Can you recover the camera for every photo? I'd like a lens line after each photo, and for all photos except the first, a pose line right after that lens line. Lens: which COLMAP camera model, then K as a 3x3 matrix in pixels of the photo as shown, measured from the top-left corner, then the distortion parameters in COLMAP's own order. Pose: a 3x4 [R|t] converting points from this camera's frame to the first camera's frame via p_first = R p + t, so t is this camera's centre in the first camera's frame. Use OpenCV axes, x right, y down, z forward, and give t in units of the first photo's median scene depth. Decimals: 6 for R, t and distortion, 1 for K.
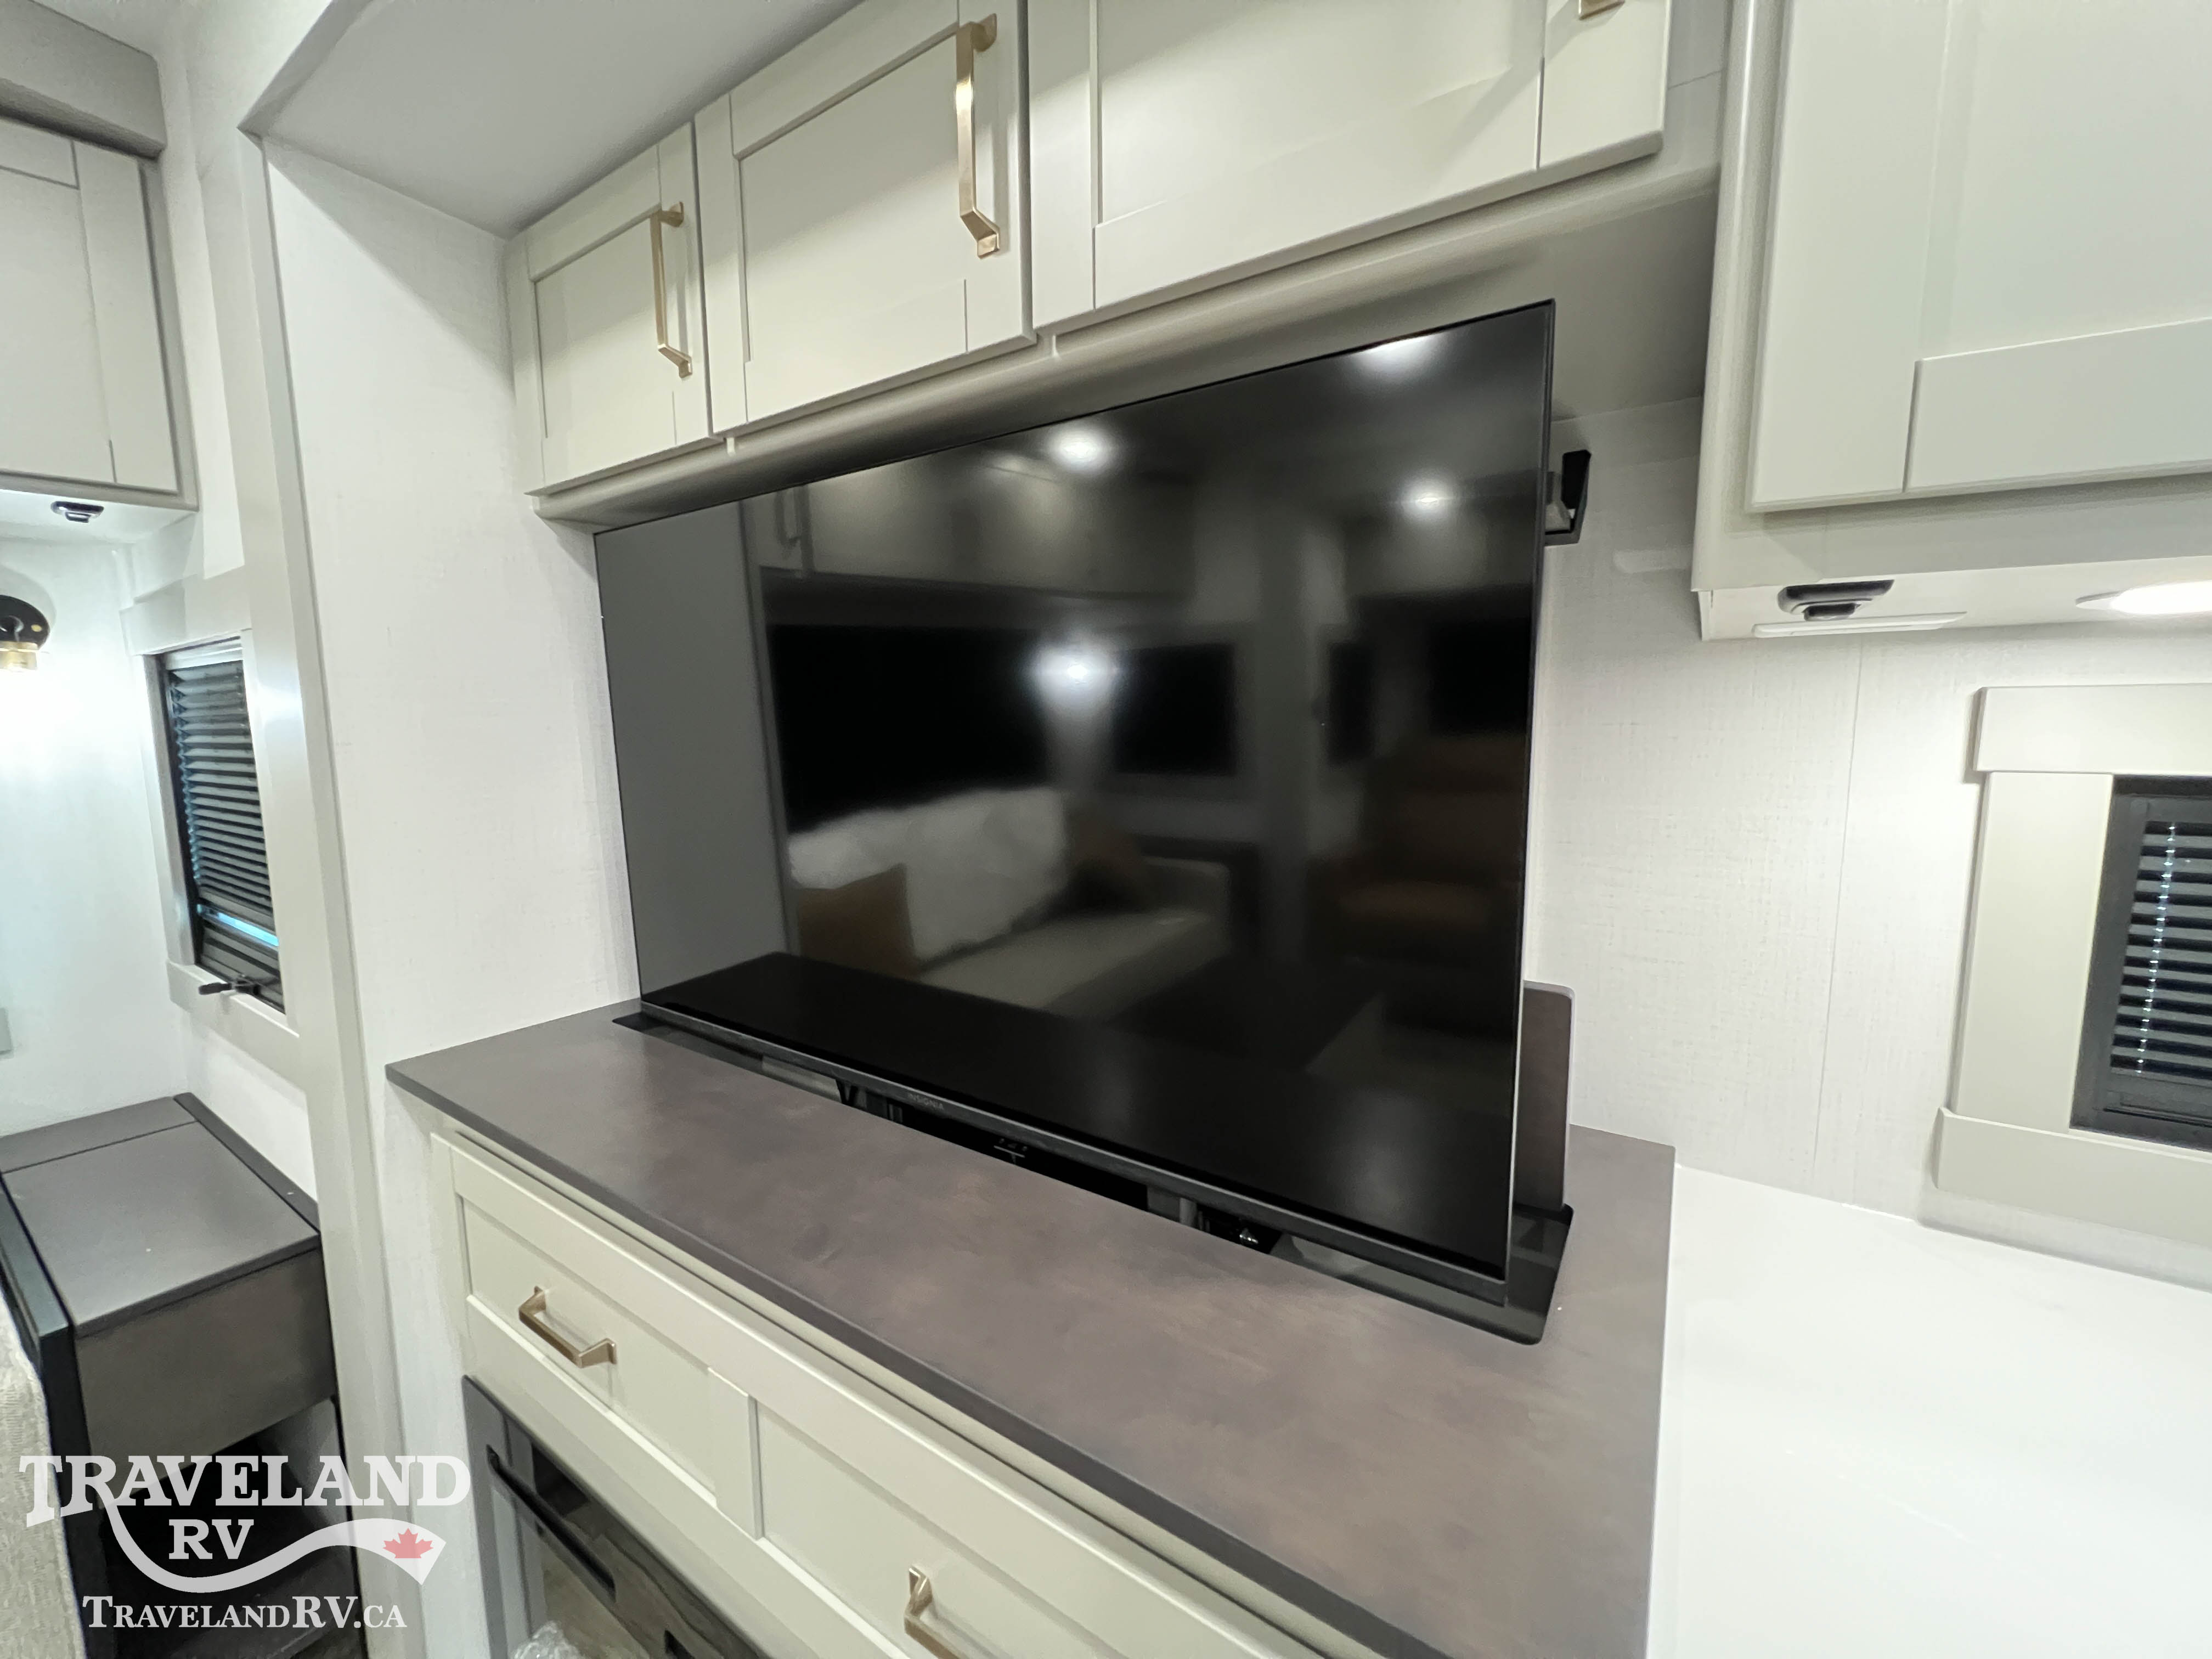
lens RADIAL K [[884.3, 0, 1099.9], [0, 884.3, 827.9], [0, 0, 1]] dist [-0.000913, -0.000474]
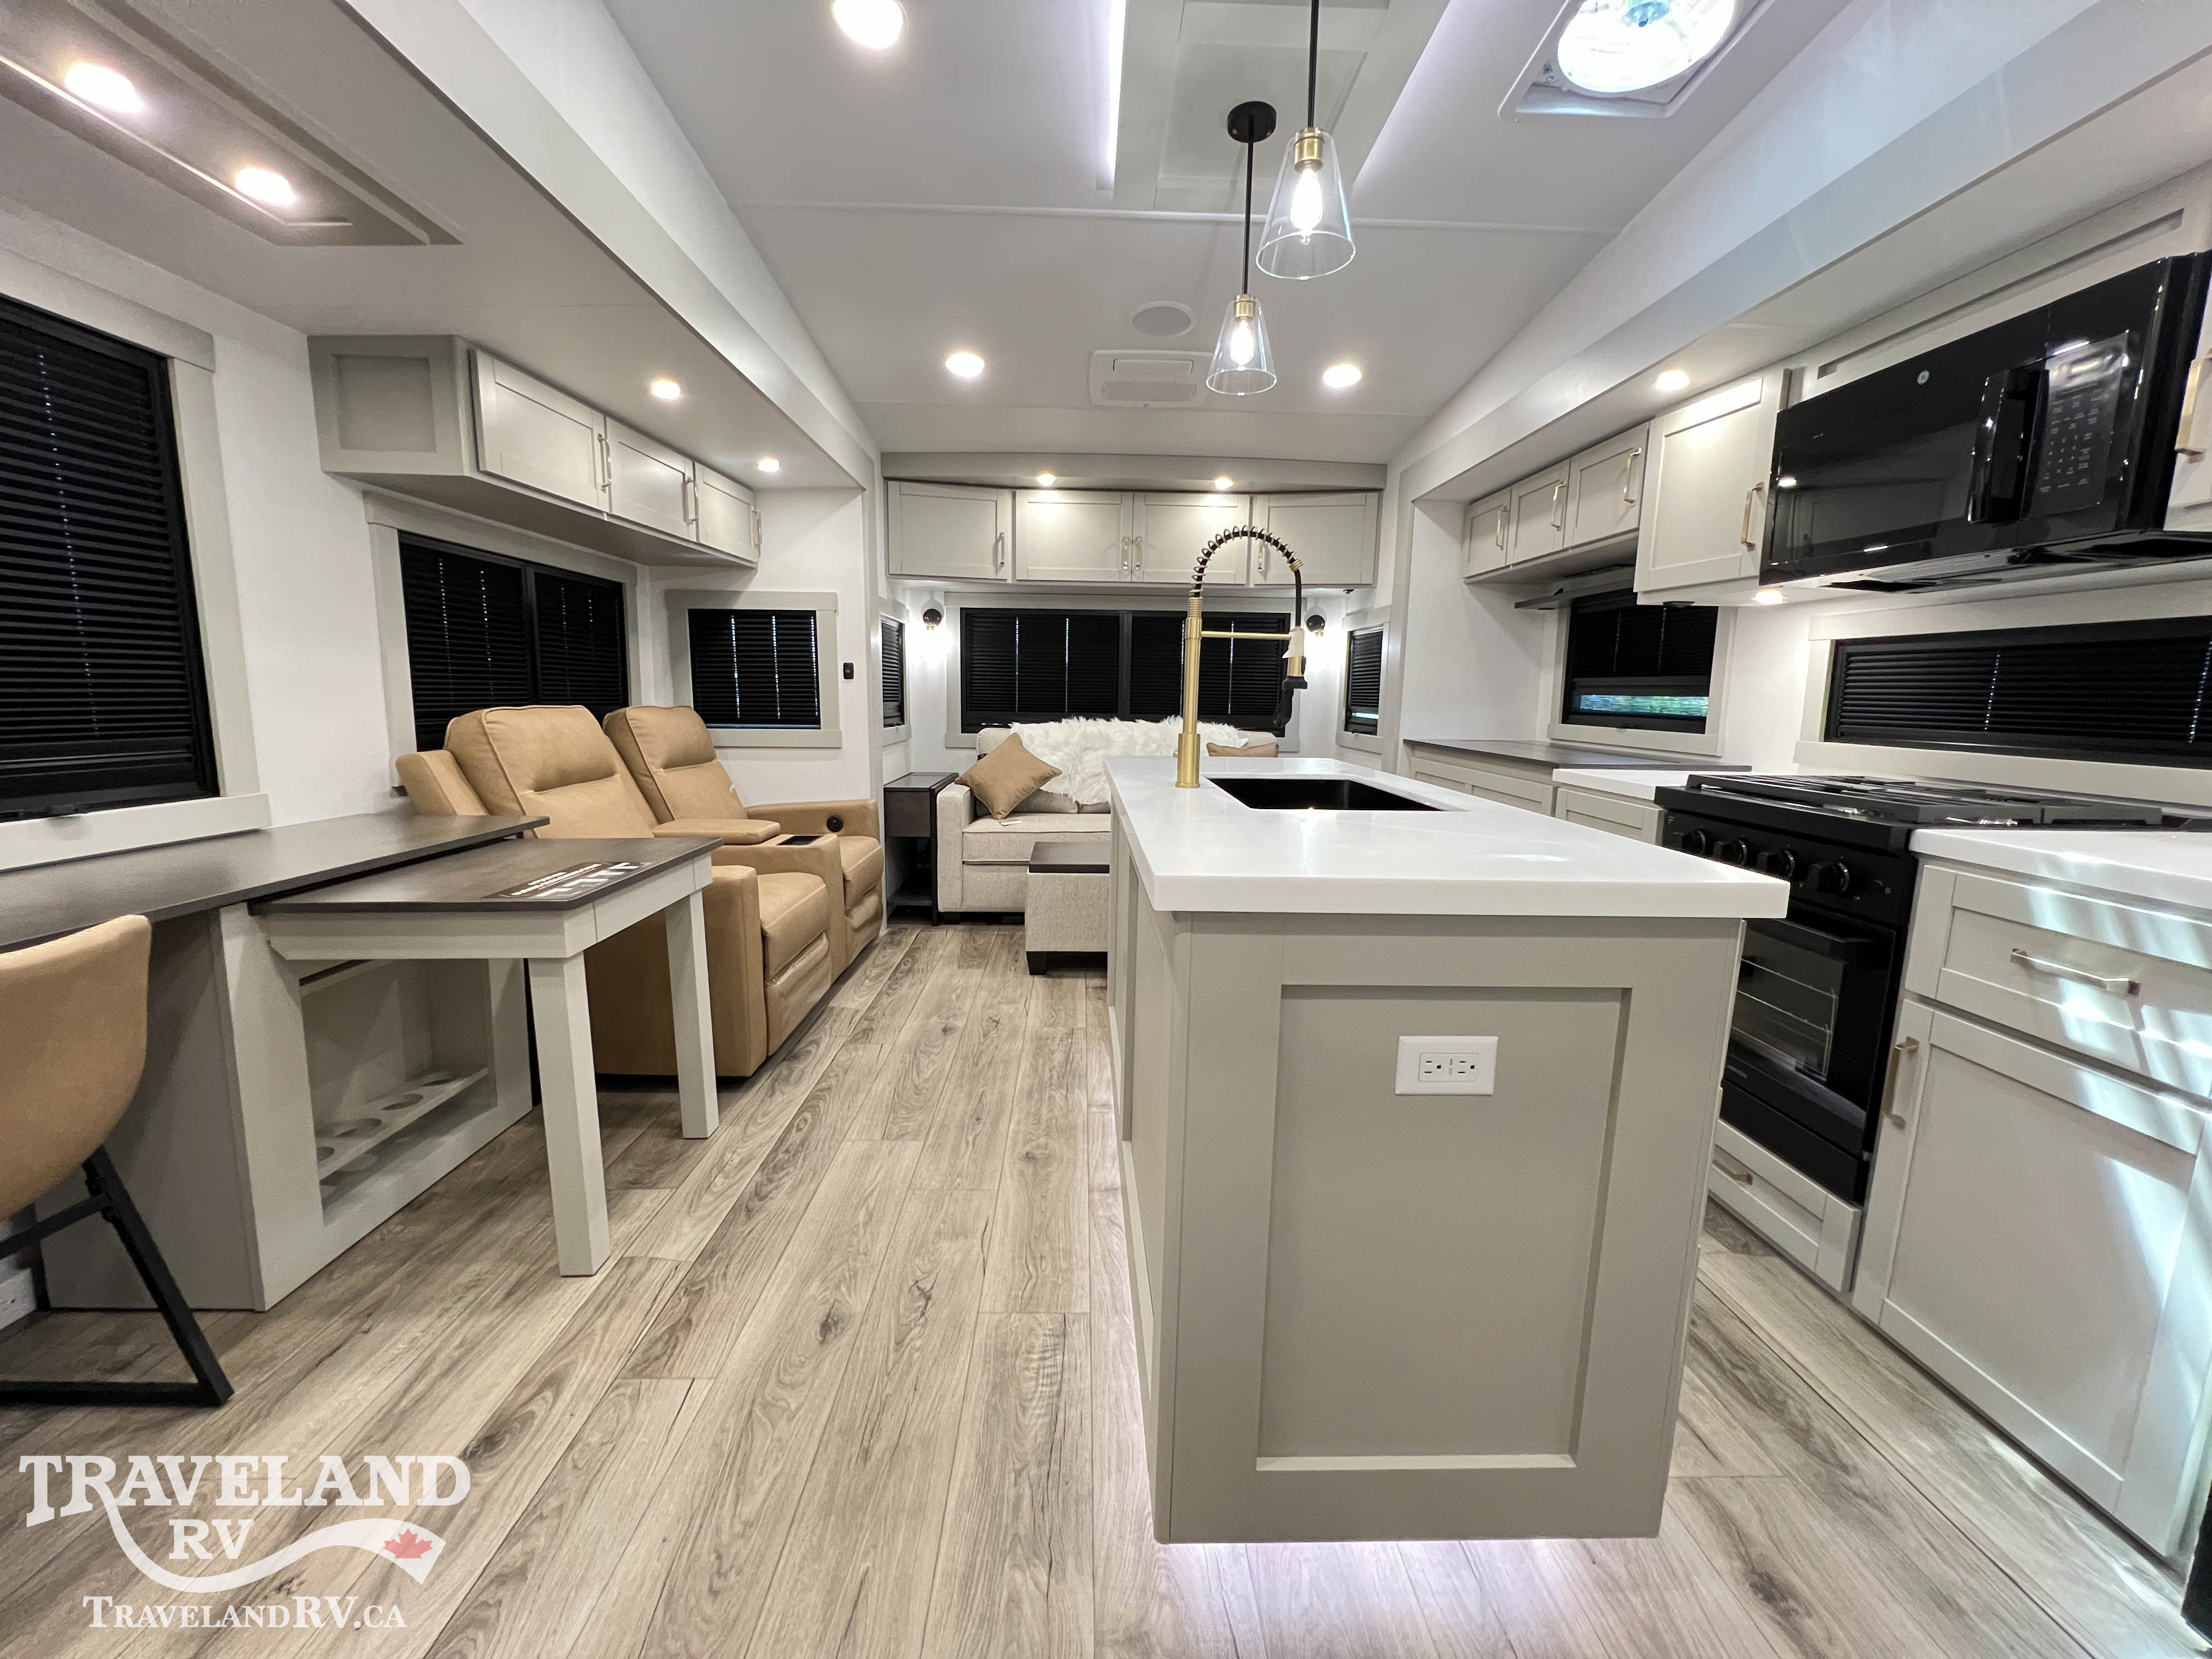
lens RADIAL K [[881.7, 0, 1102.4], [0, 881.7, 826.5], [0, 0, 1]] dist [-0.001482, 0.000349]
pose [[0.578313, 0.139486, -0.803802, 1.829242], [-0.114595, 0.989396, 0.089244, 0.549425], [0.807726, 0.040501, 0.588165, -2.688869]]
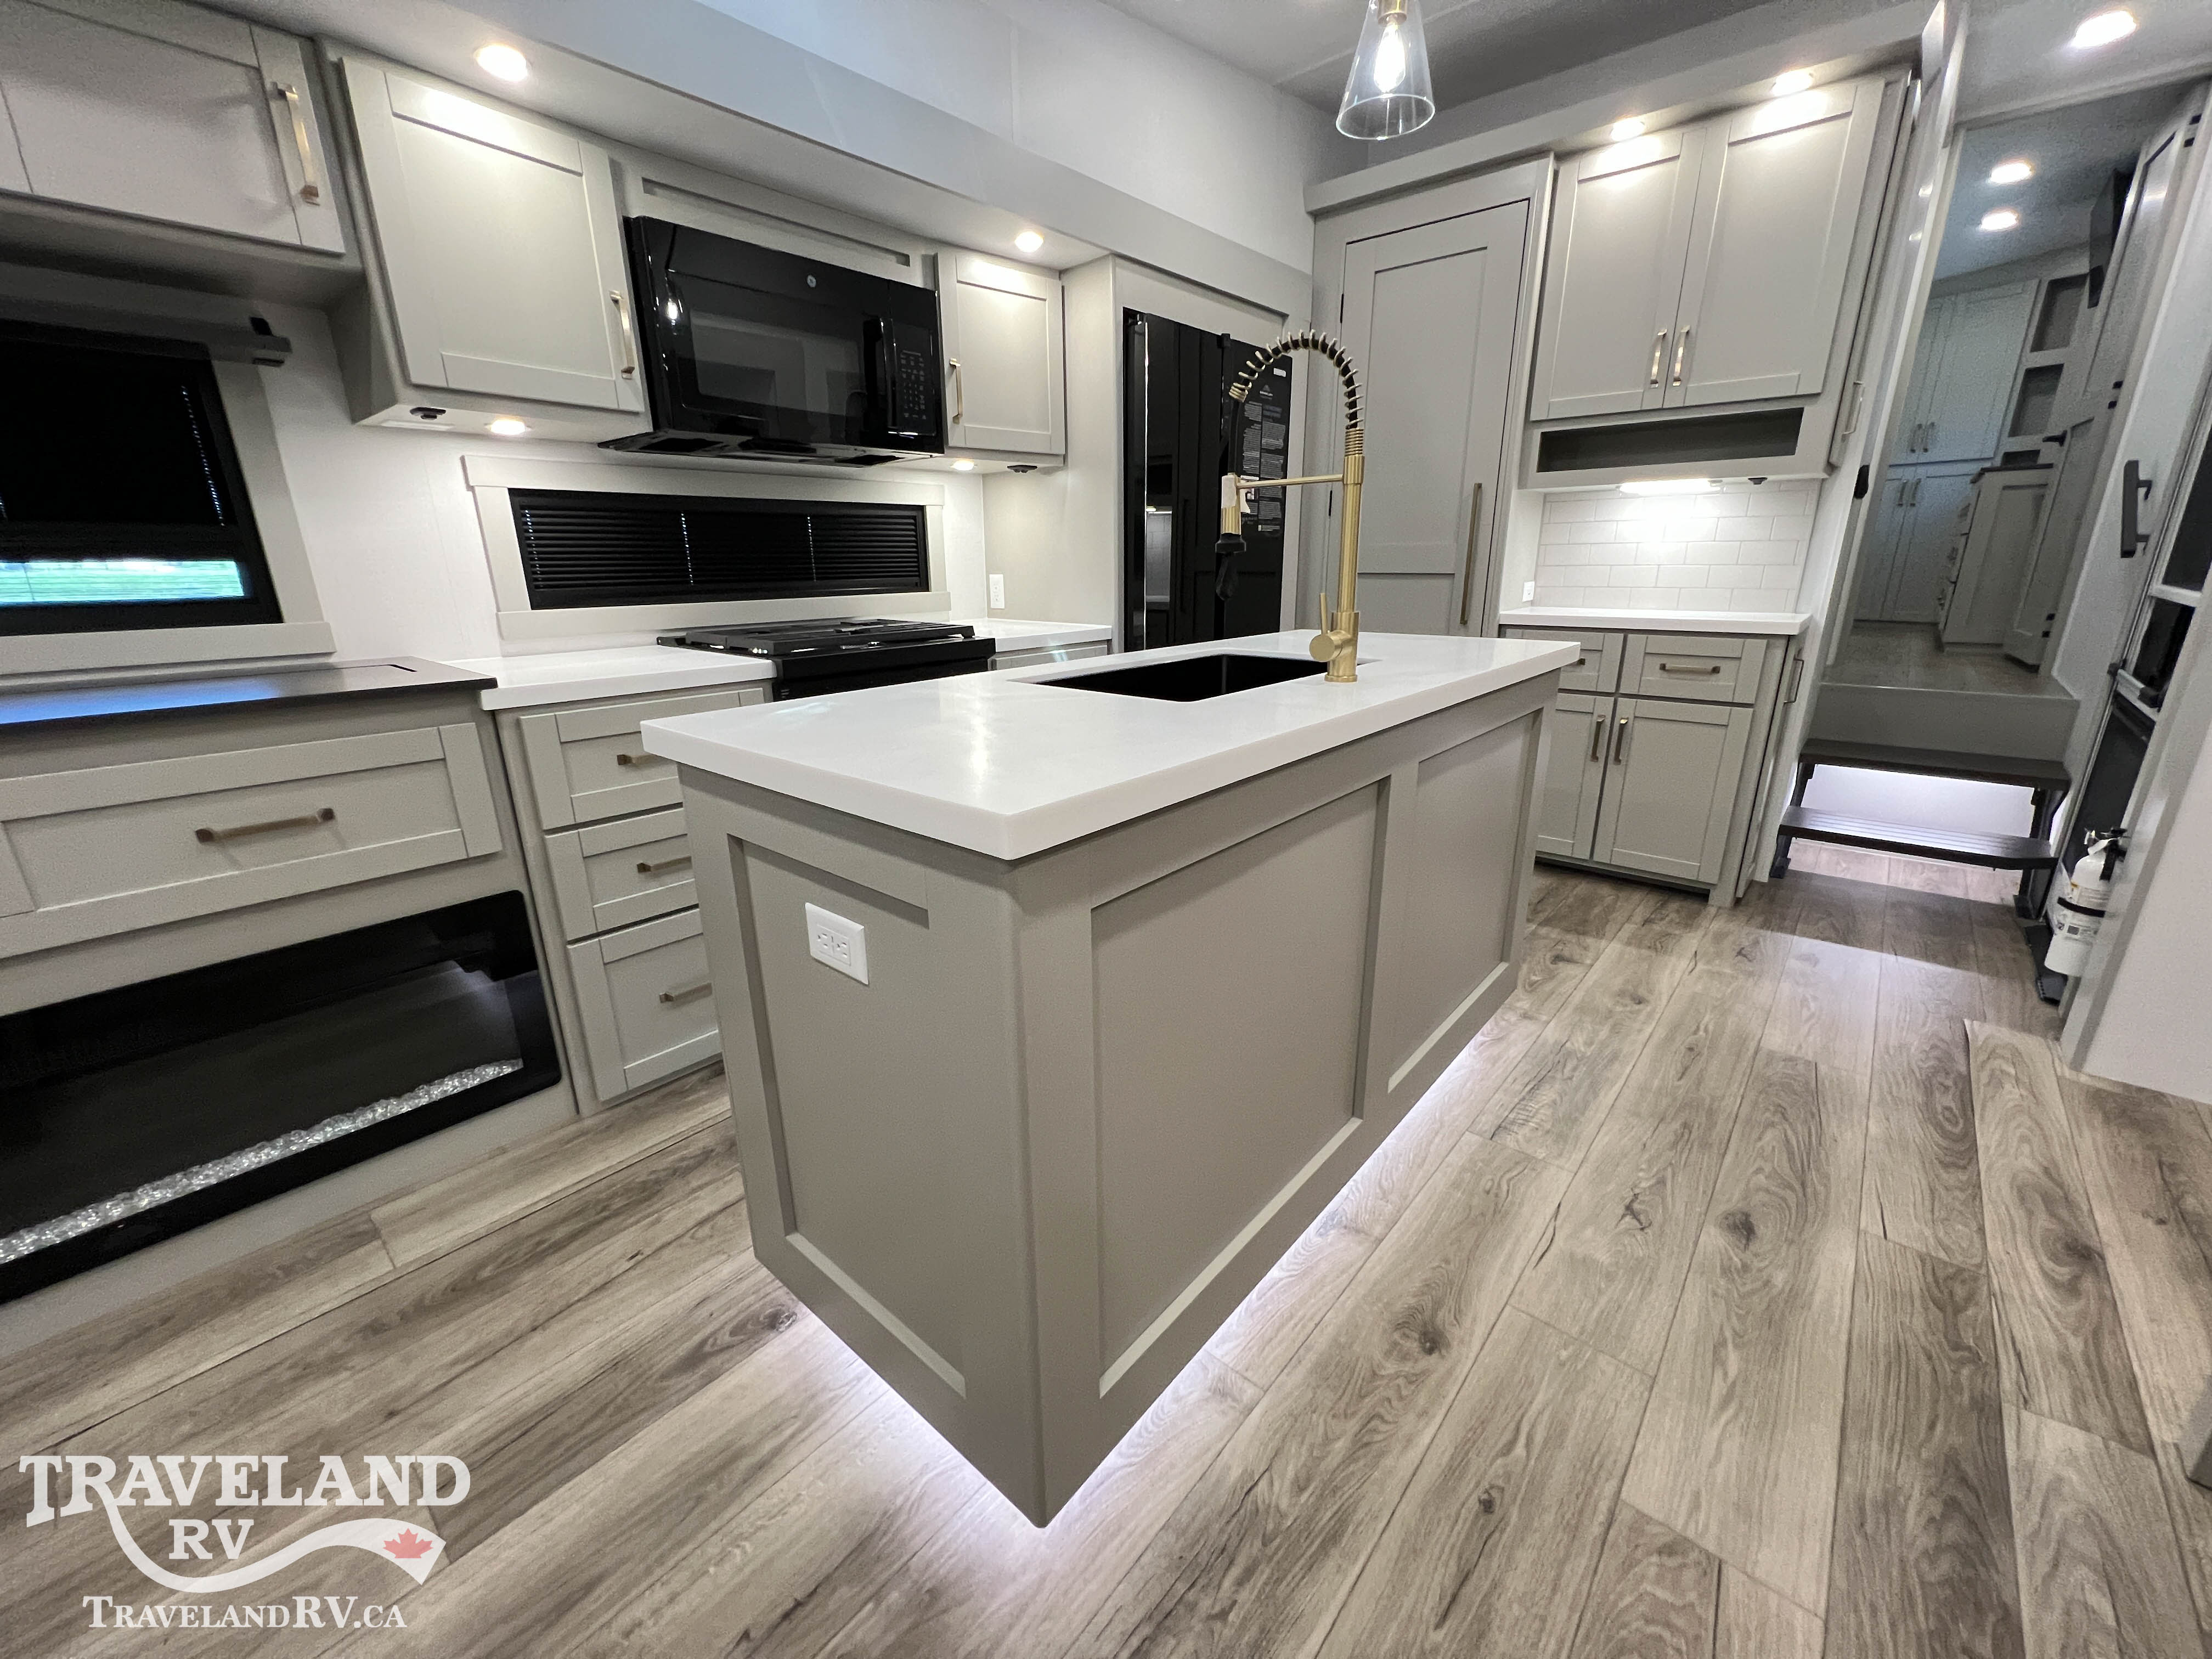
lens RADIAL K [[881.7, 0, 1102.4], [0, 881.7, 826.5], [0, 0, 1]] dist [-0.001482, 0.000349]
pose [[0.126213, -0.289115, 0.948938, -1.431015], [0.125477, 0.953557, 0.273833, 0.372139], [-0.984035, 0.084508, 0.156629, -1.104934]]
